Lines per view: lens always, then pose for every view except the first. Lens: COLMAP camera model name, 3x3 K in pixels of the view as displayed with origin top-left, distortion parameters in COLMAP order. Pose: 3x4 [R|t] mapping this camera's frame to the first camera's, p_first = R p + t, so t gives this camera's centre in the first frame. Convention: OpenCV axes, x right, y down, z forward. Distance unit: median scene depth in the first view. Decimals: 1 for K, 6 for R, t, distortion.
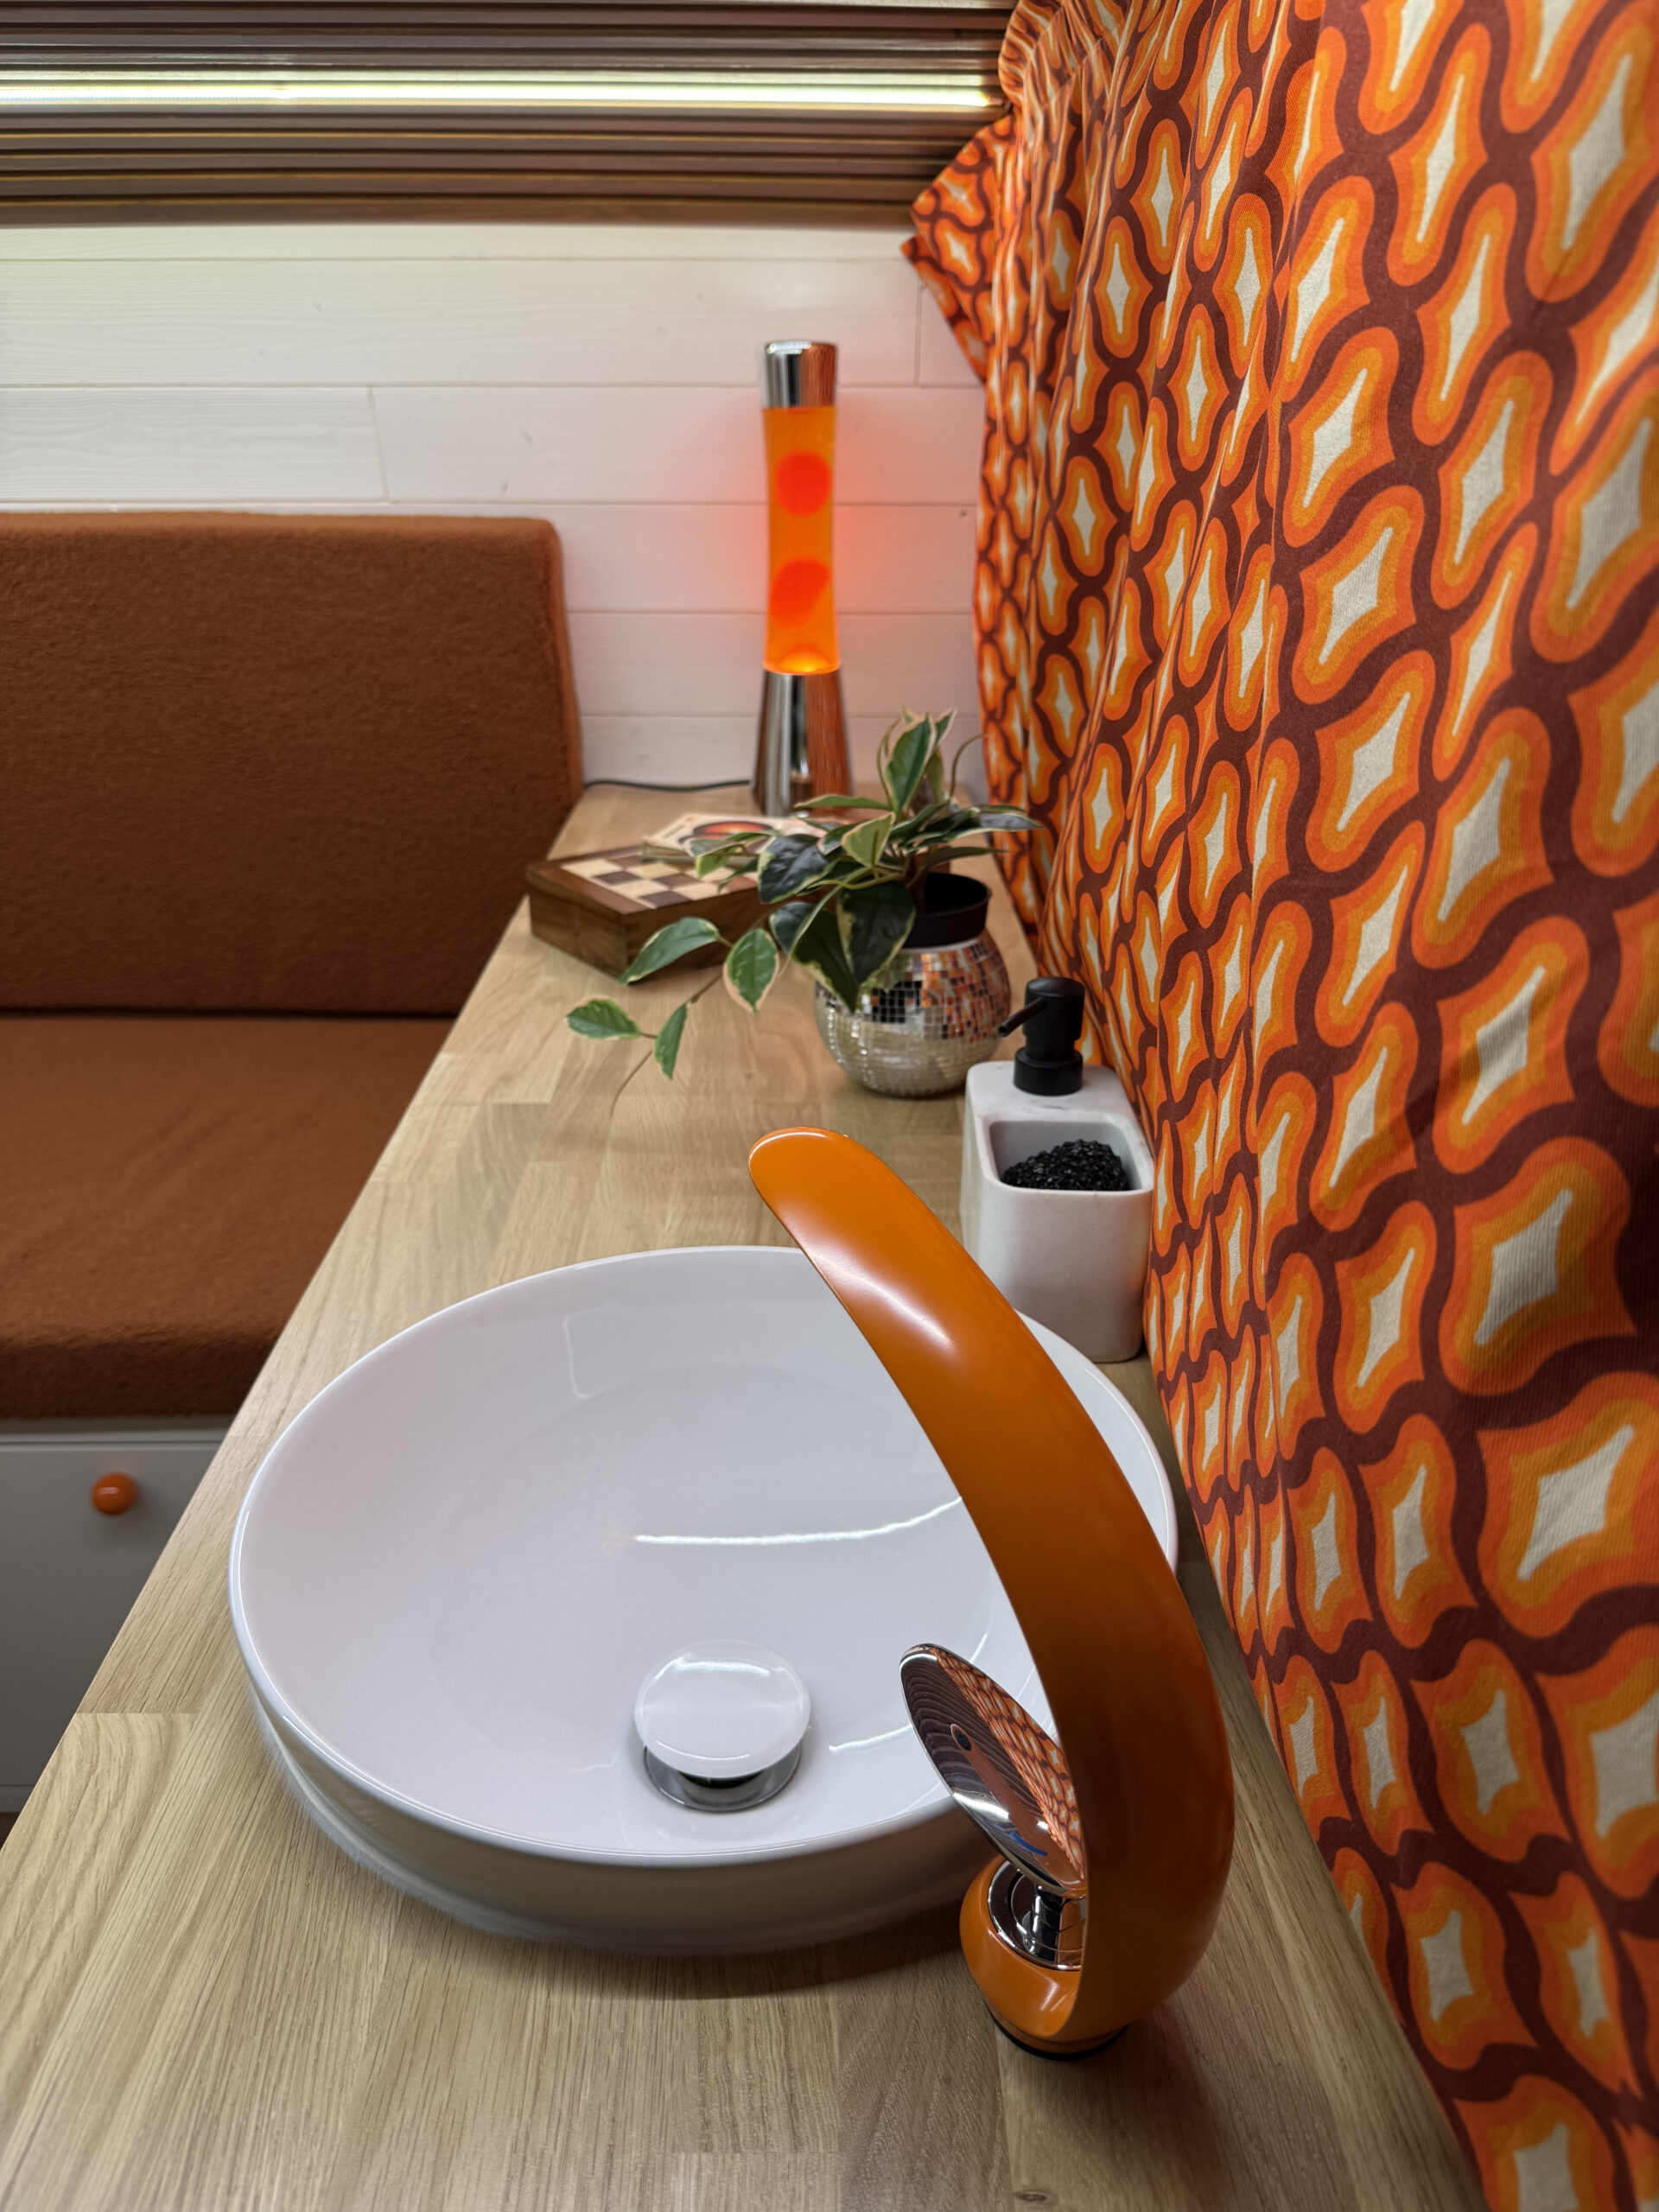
lens RADIAL K [[1574.6, 0, 820.2], [0, 1574.6, 1119.3], [0, 0, 1]] dist [0.040093, -0.073558]
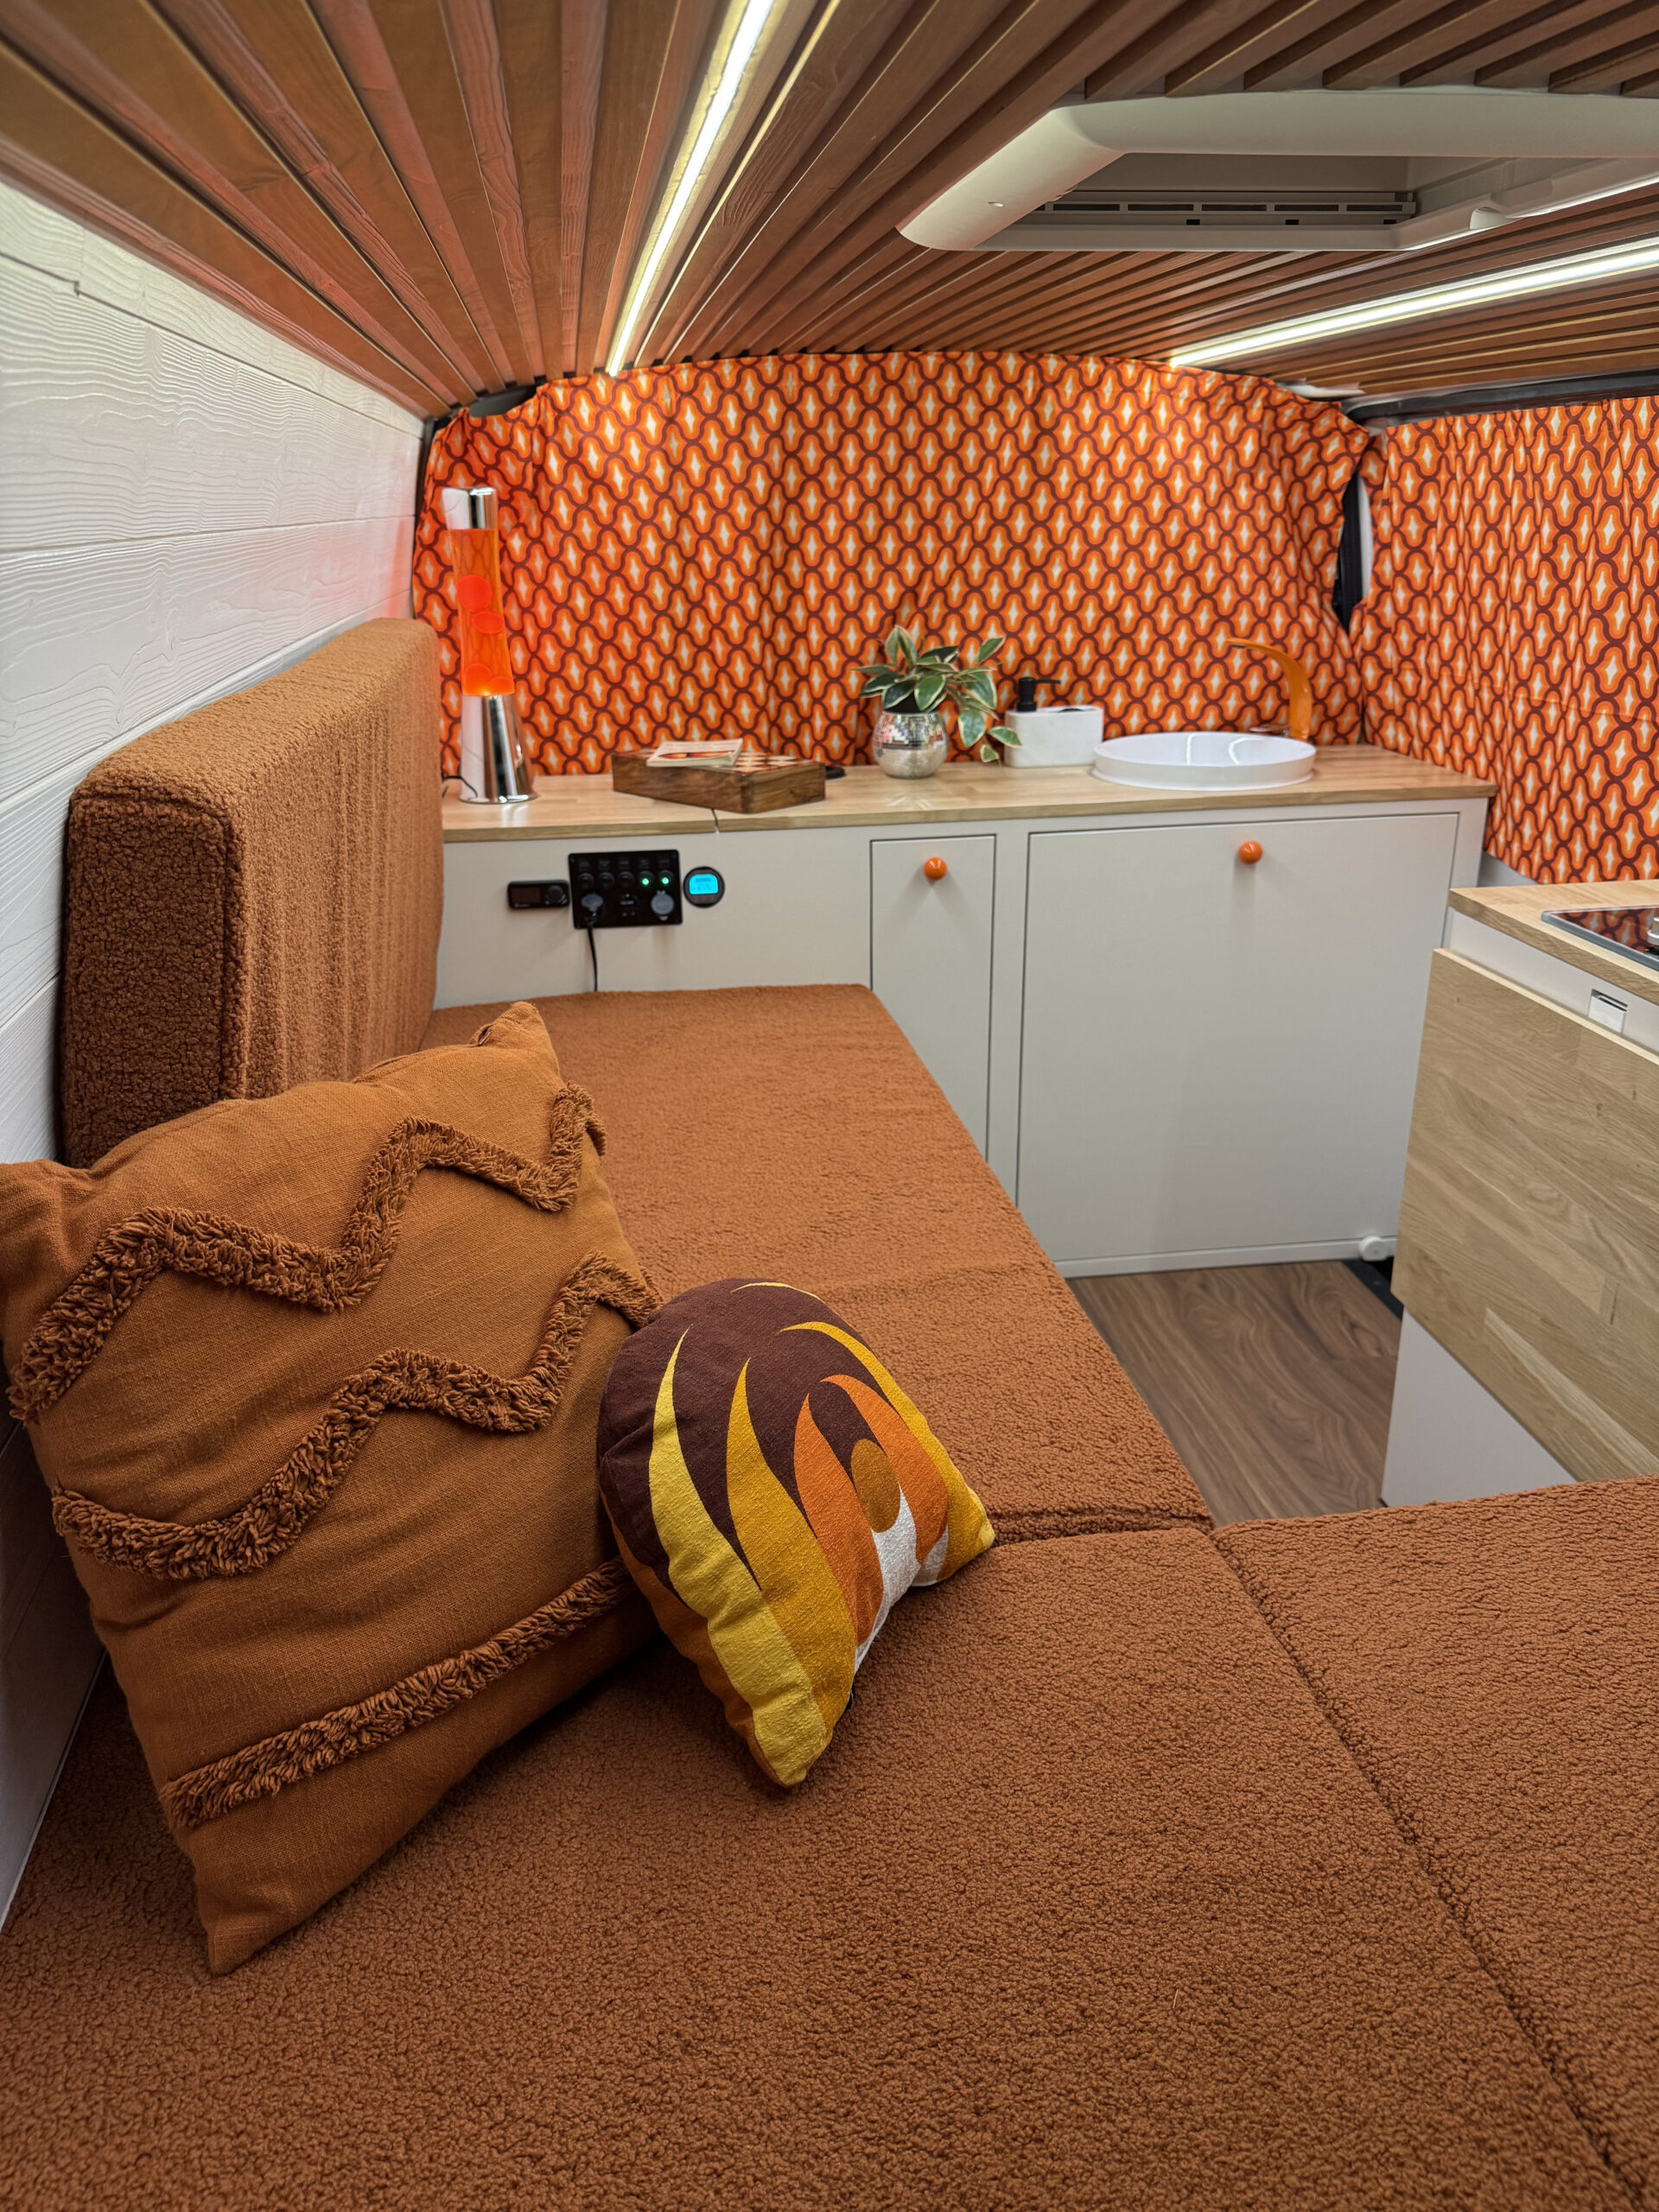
lens RADIAL K [[1574.6, 0, 837.6], [0, 1574.6, 1112.9], [0, 0, 1]] dist [0.040093, -0.073558]
pose [[-0.144523, -0.364919, 0.919754, -2.049804], [0.430923, 0.813527, 0.390485, -0.521420], [-0.890740, 0.452777, 0.039679, 1.051168]]
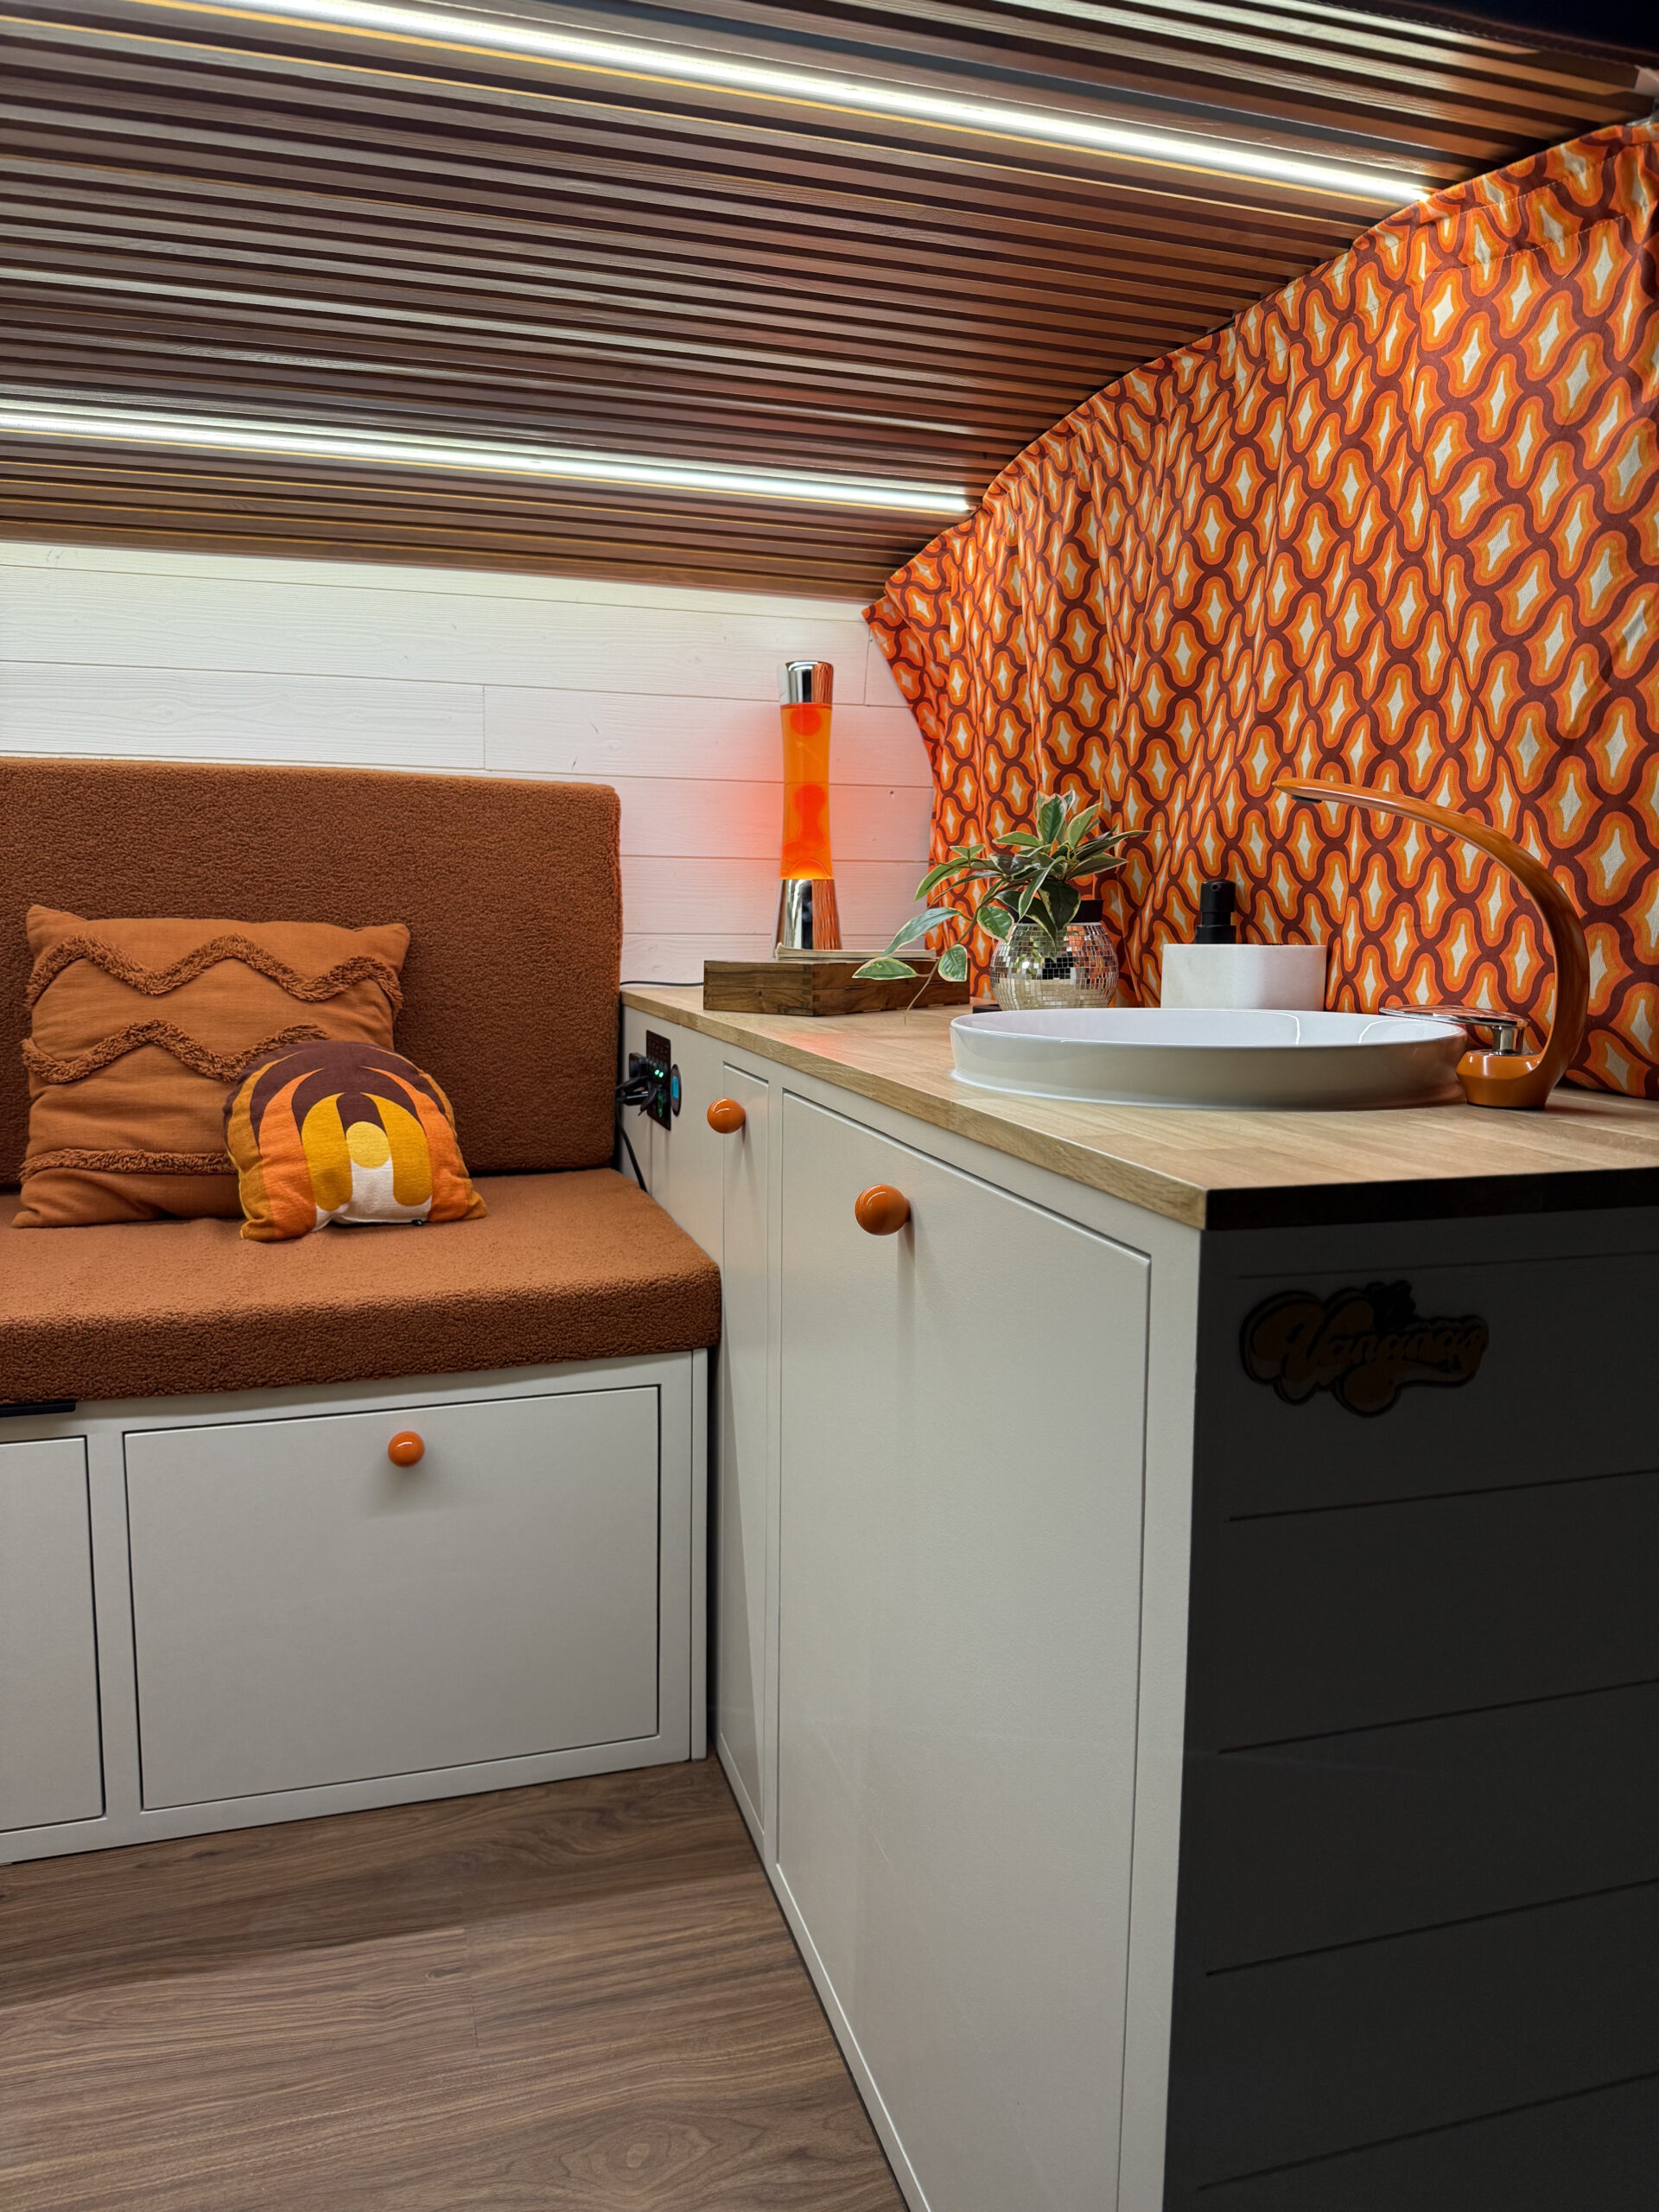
lens RADIAL K [[1574.6, 0, 819.3], [0, 1574.6, 1124.0], [0, 0, 1]] dist [0.040093, -0.073558]
pose [[0.962779, -0.031986, 0.268390, -0.482659], [0.109746, 0.953699, -0.280027, 0.390905], [-0.247006, 0.299058, 0.921711, -0.271388]]
